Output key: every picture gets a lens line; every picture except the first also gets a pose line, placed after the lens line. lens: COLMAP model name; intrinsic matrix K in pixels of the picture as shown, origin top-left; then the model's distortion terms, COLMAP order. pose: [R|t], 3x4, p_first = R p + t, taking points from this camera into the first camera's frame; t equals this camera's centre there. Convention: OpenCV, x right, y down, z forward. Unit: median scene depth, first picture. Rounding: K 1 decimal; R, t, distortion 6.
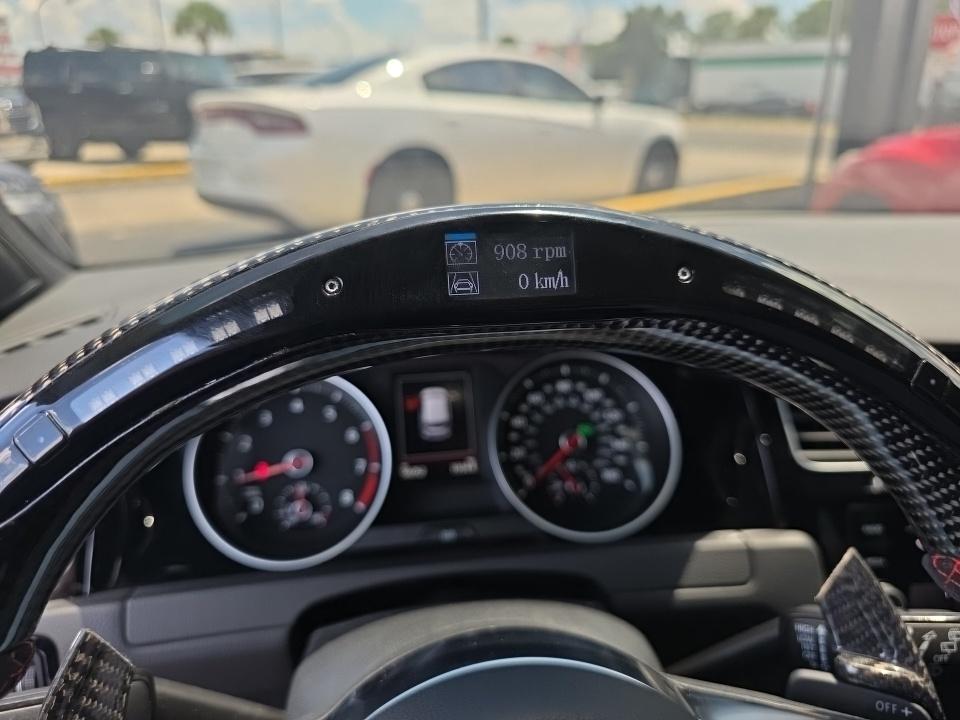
lens RADIAL K [[652.6, 0, 478.2], [0, 652.6, 358.9], [0, 0, 1]] dist [0.028756, -0.030541]
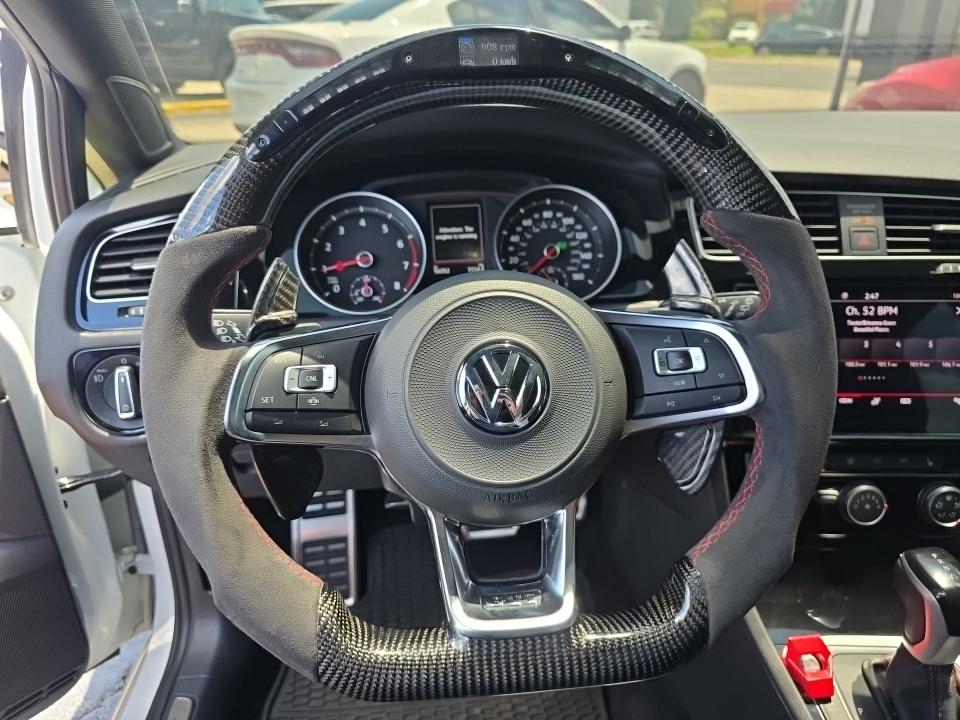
lens RADIAL K [[652.6, 0, 478.9], [0, 652.6, 369.9], [0, 0, 1]] dist [0.028756, -0.030541]
pose [[0.999152, 0.018798, -0.036632, 0.040991], [-0.015357, 0.995637, 0.092042, 0.252567], [0.038203, -0.091402, 0.995081, -0.456566]]
